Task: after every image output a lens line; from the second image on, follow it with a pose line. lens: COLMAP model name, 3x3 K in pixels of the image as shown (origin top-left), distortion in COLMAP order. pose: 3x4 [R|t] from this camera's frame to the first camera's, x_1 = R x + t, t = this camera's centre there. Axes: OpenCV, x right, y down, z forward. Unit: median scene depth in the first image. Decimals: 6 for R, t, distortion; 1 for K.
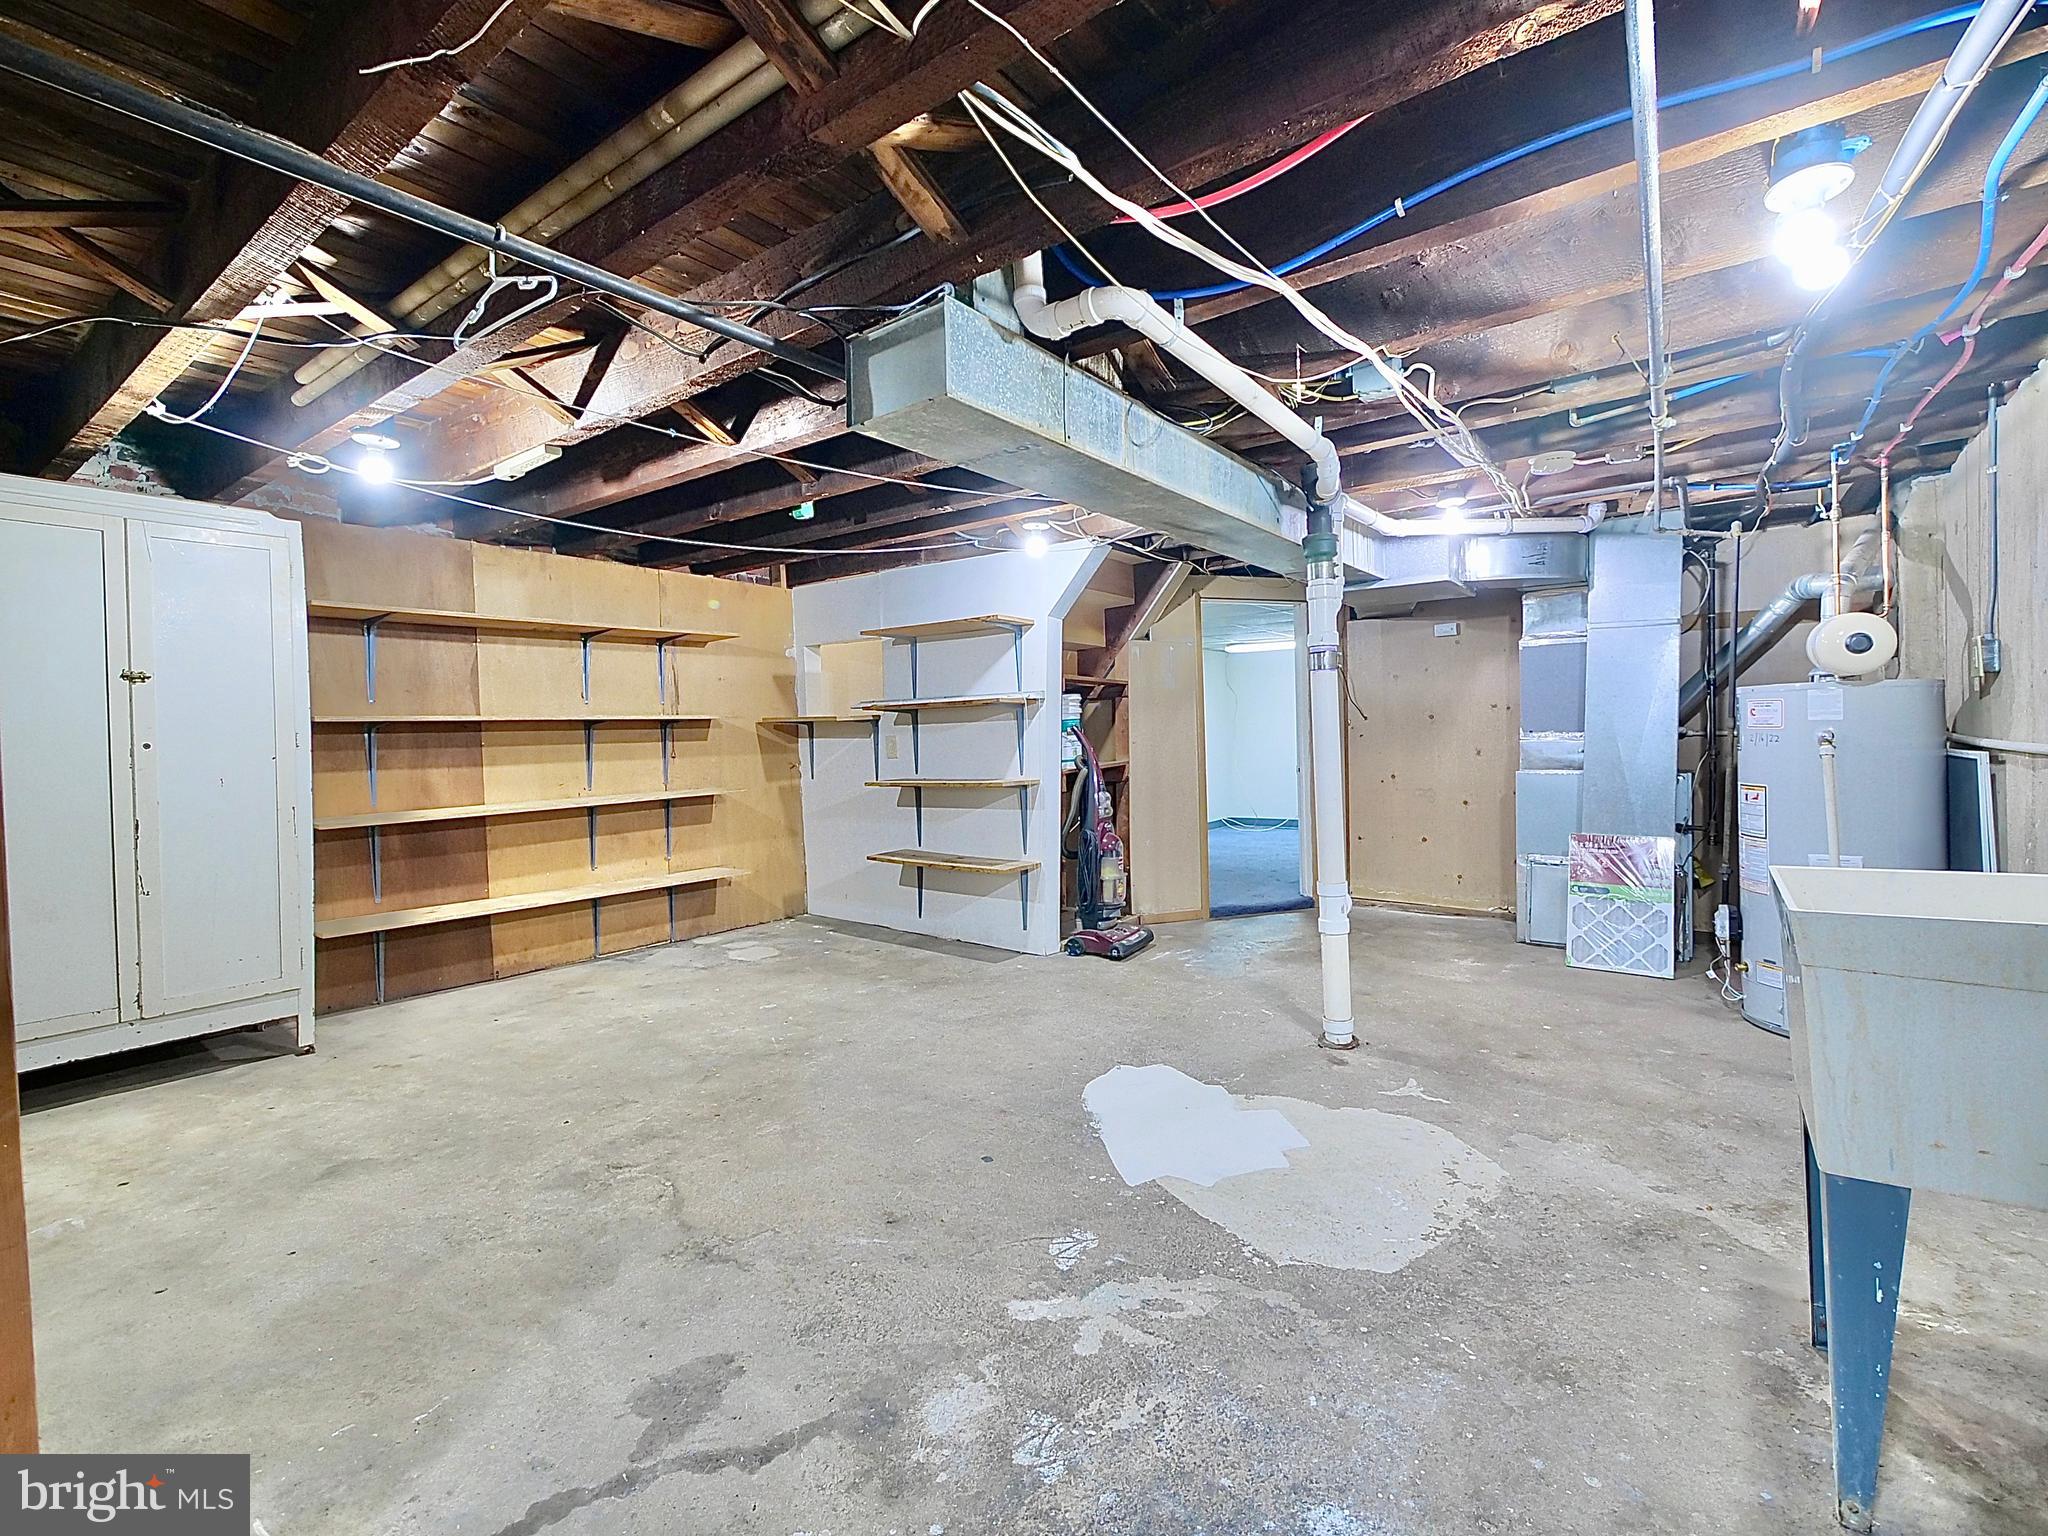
lens RADIAL K [[904.5, 0, 1043.8], [0, 904.5, 742.2], [0, 0, 1]] dist [-0.003891, -0.000531]
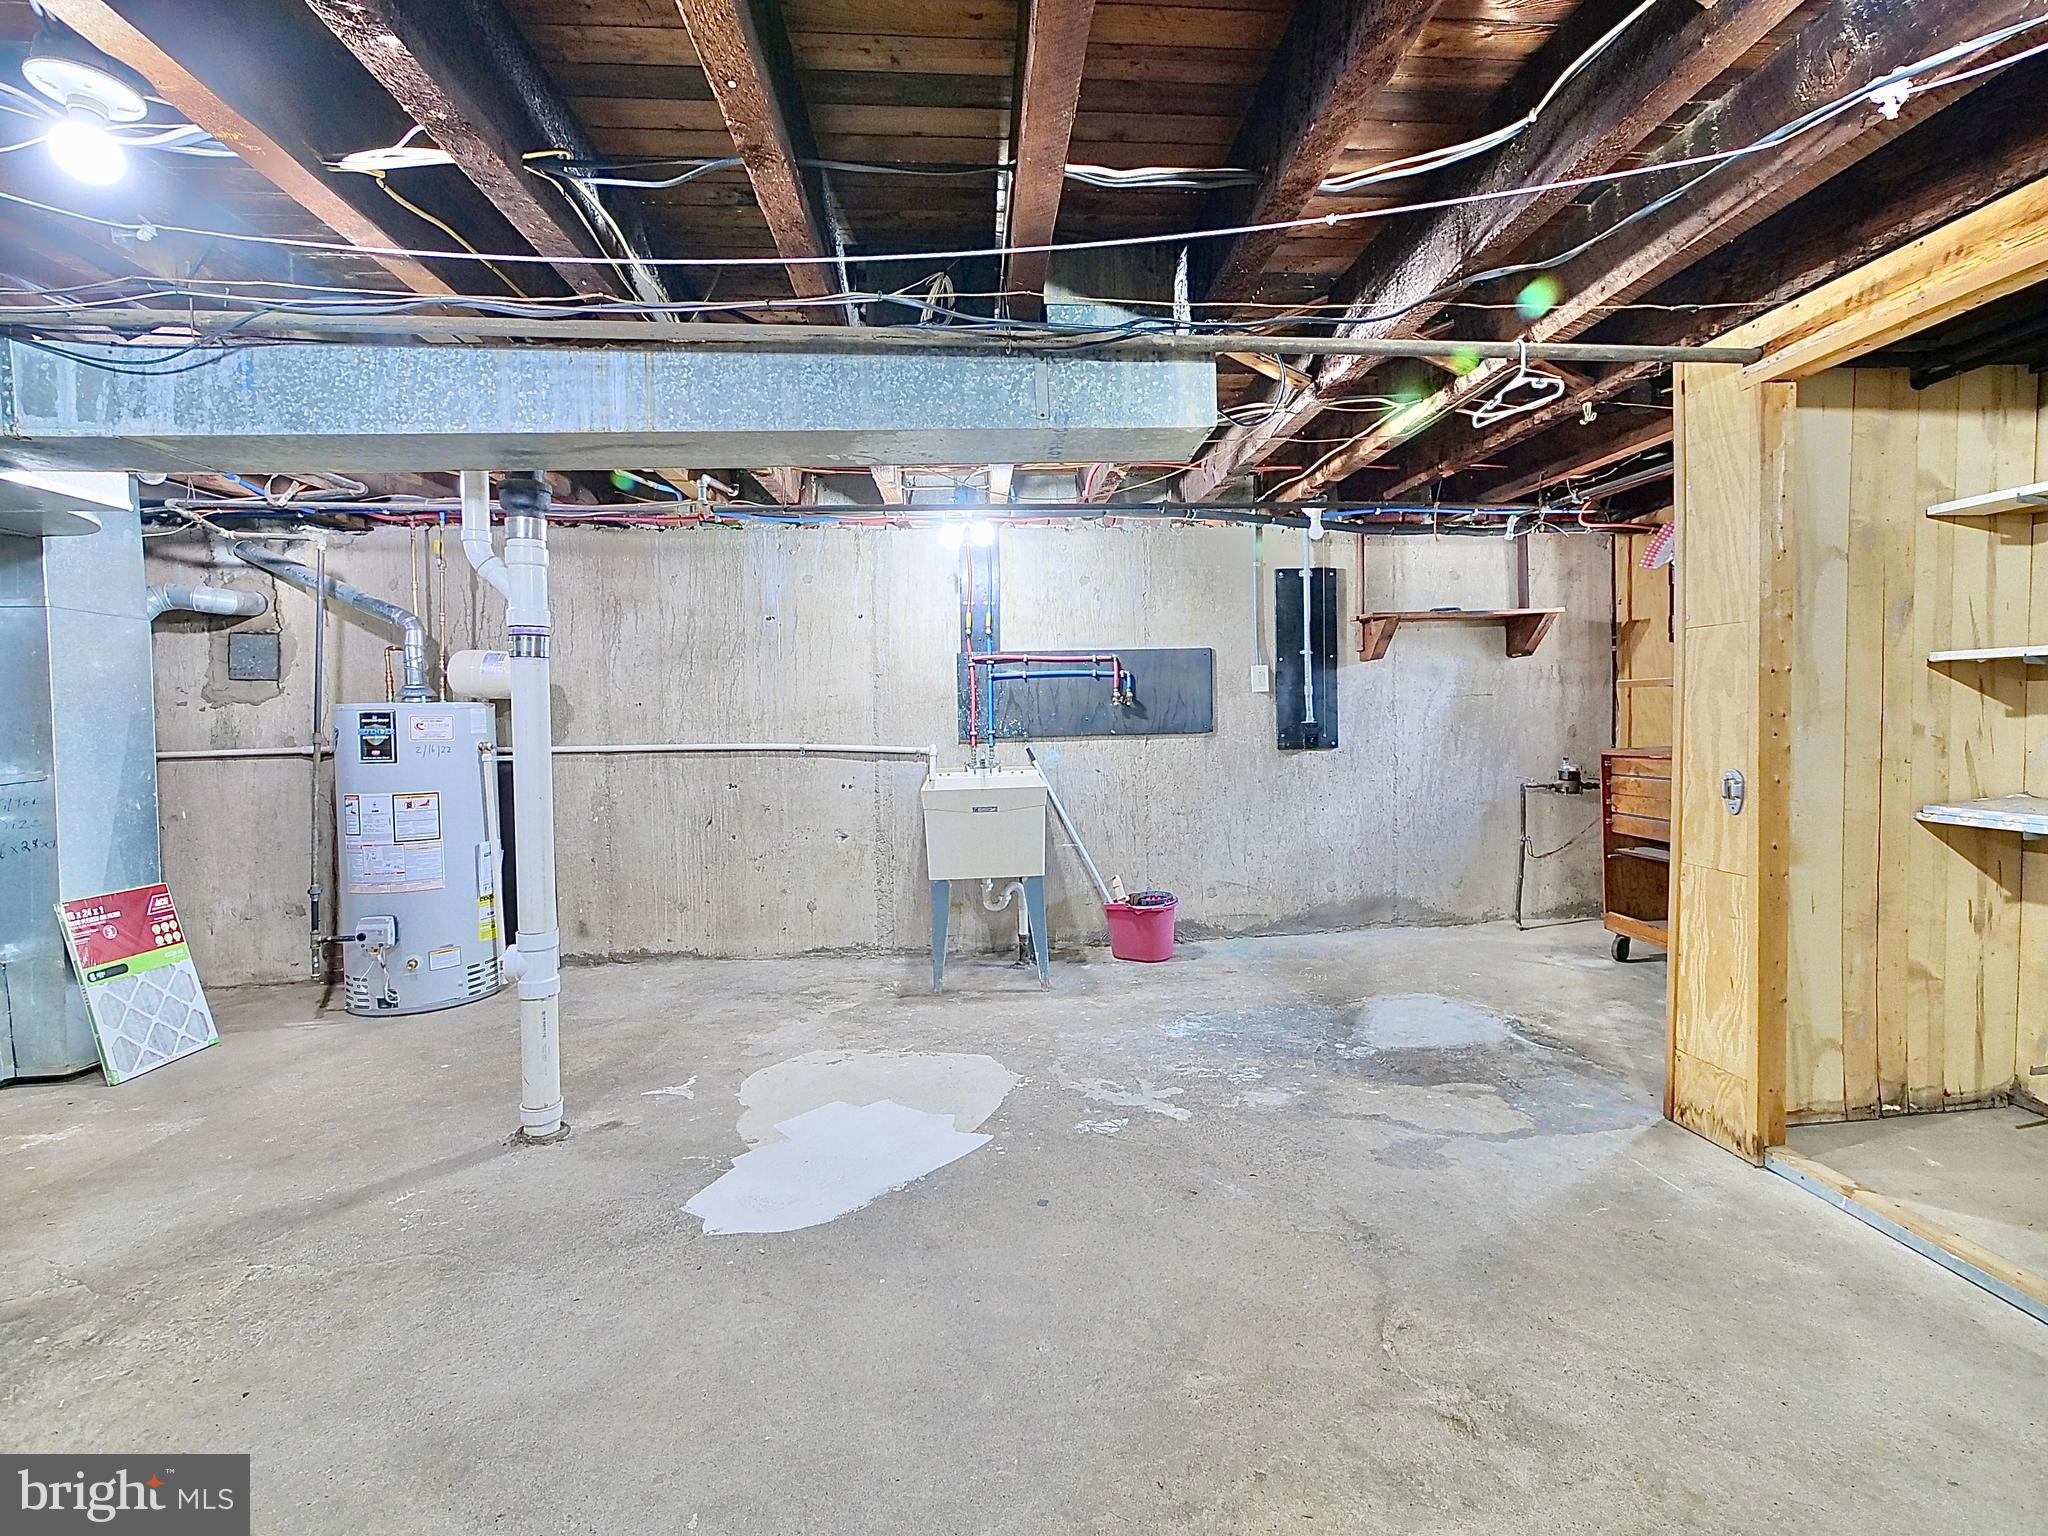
lens RADIAL K [[904.5, 0, 1043.8], [0, 904.5, 742.2], [0, 0, 1]] dist [-0.003891, -0.000531]
pose [[-0.646247, 0.011064, 0.763048, -0.649126], [0.040210, 0.999000, 0.019570, -0.005855], [-0.762068, 0.043329, -0.646045, 1.353726]]
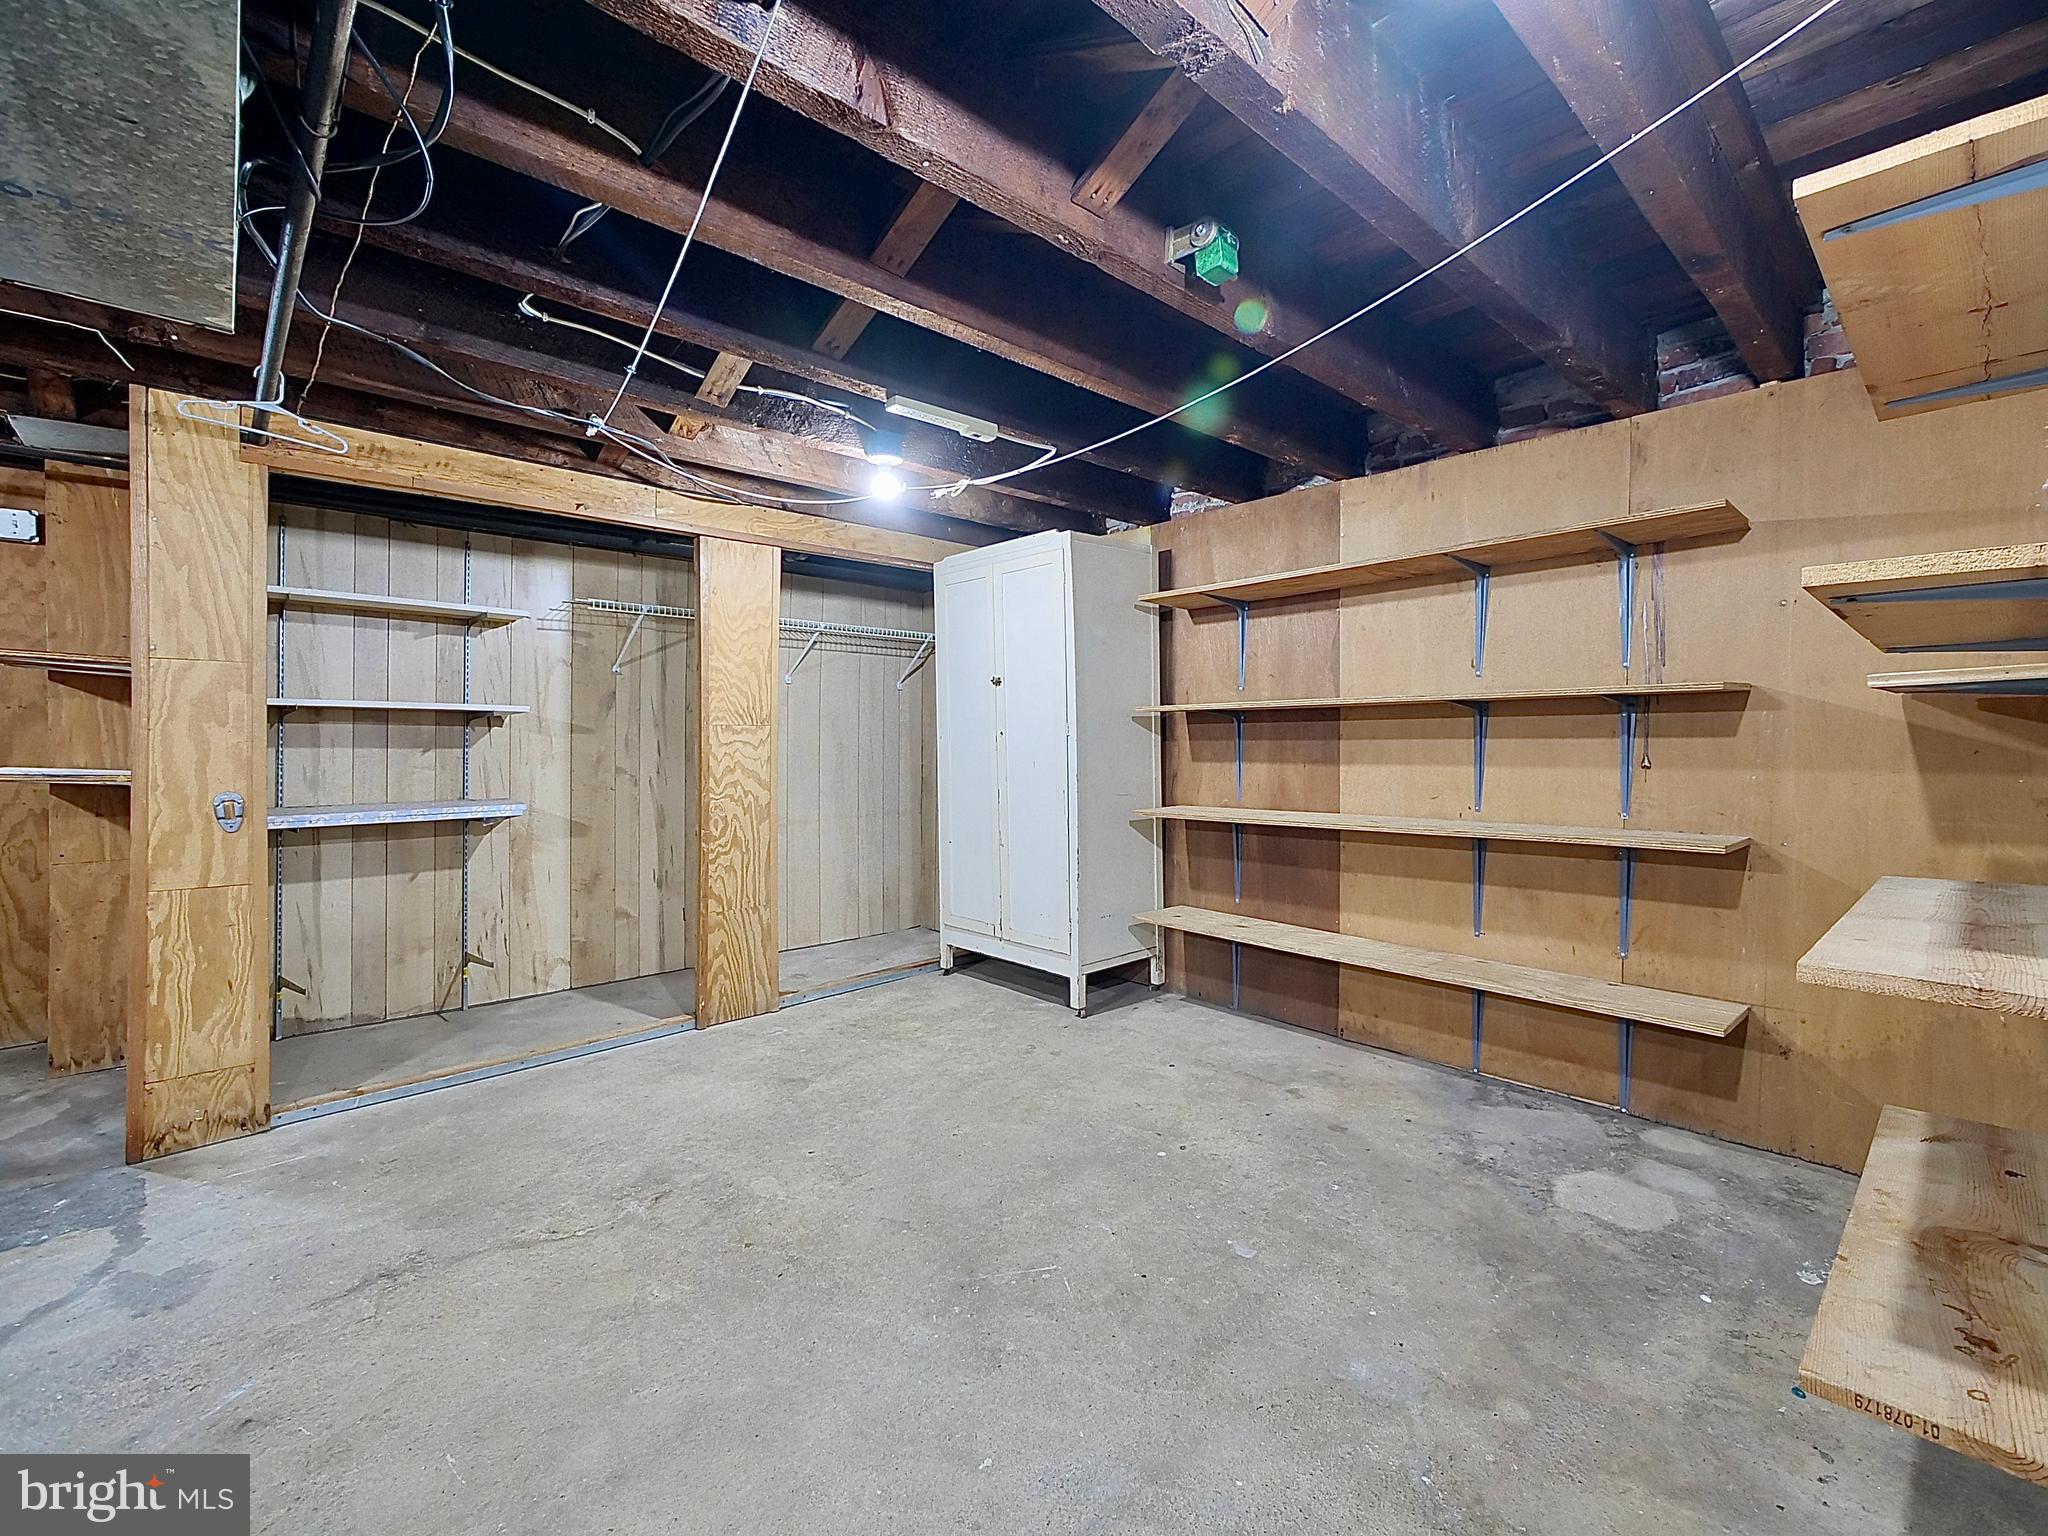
lens RADIAL K [[904.5, 0, 1043.8], [0, 904.5, 742.2], [0, 0, 1]] dist [-0.003891, -0.000531]
pose [[-0.187186, 0.024484, -0.982019, 0.298771], [-0.004135, 0.999661, 0.025712, -0.017290], [0.982316, 0.008873, -0.187021, 1.330995]]
